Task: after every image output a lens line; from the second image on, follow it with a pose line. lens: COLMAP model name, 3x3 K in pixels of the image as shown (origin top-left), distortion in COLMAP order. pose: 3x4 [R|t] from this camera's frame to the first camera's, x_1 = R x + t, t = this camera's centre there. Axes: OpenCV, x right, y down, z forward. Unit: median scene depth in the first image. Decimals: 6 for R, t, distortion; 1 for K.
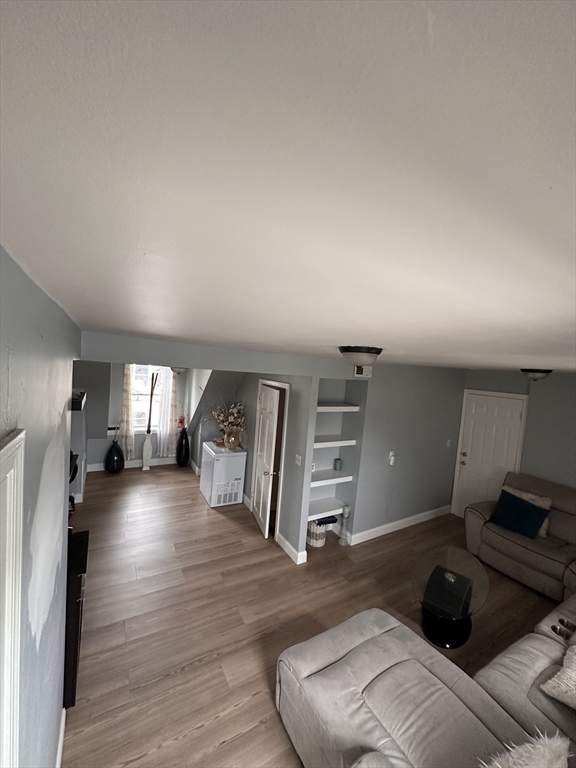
lens RADIAL K [[306.9, 0, 290.4], [0, 306.9, 383.3], [0, 0, 1]] dist [-0.006006, 0.000114]
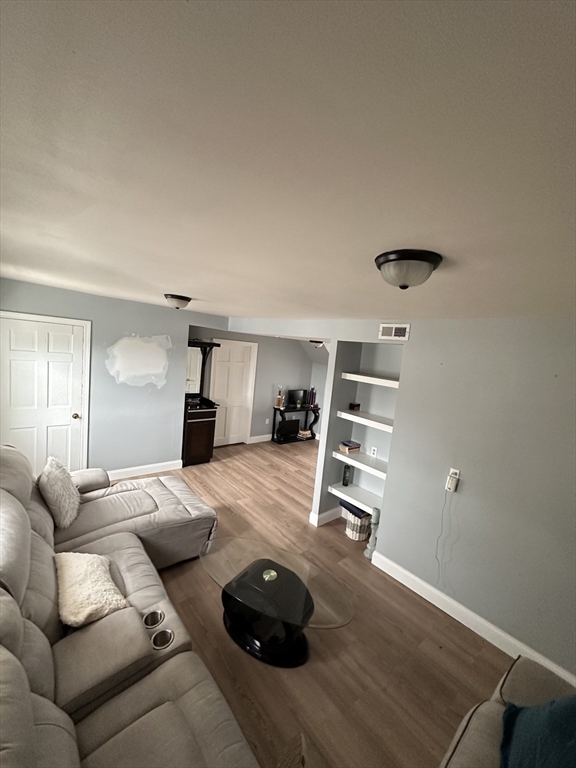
lens RADIAL K [[306.9, 0, 284.5], [0, 306.9, 387.1], [0, 0, 1]] dist [-0.006006, 0.000114]
pose [[0.163396, 0.066881, -0.984291, 0.830276], [-0.136696, 0.989611, 0.044550, 0.086024], [0.977045, 0.127269, 0.170841, 0.564069]]
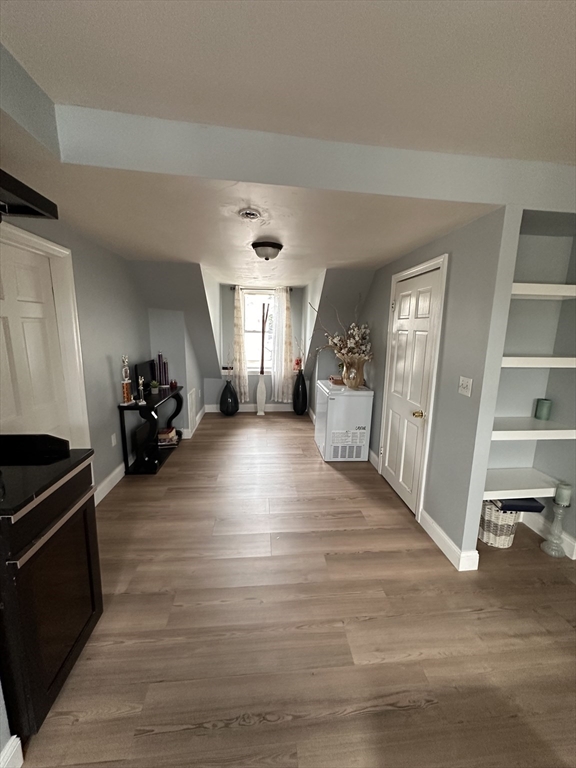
lens RADIAL K [[306.9, 0, 289.2], [0, 306.9, 385.2], [0, 0, 1]] dist [-0.006006, 0.000114]
pose [[0.904271, 0.014822, -0.426701, -0.020786], [0.026272, 0.995572, 0.090259, 0.161327], [0.426150, -0.092828, 0.899877, 0.328073]]
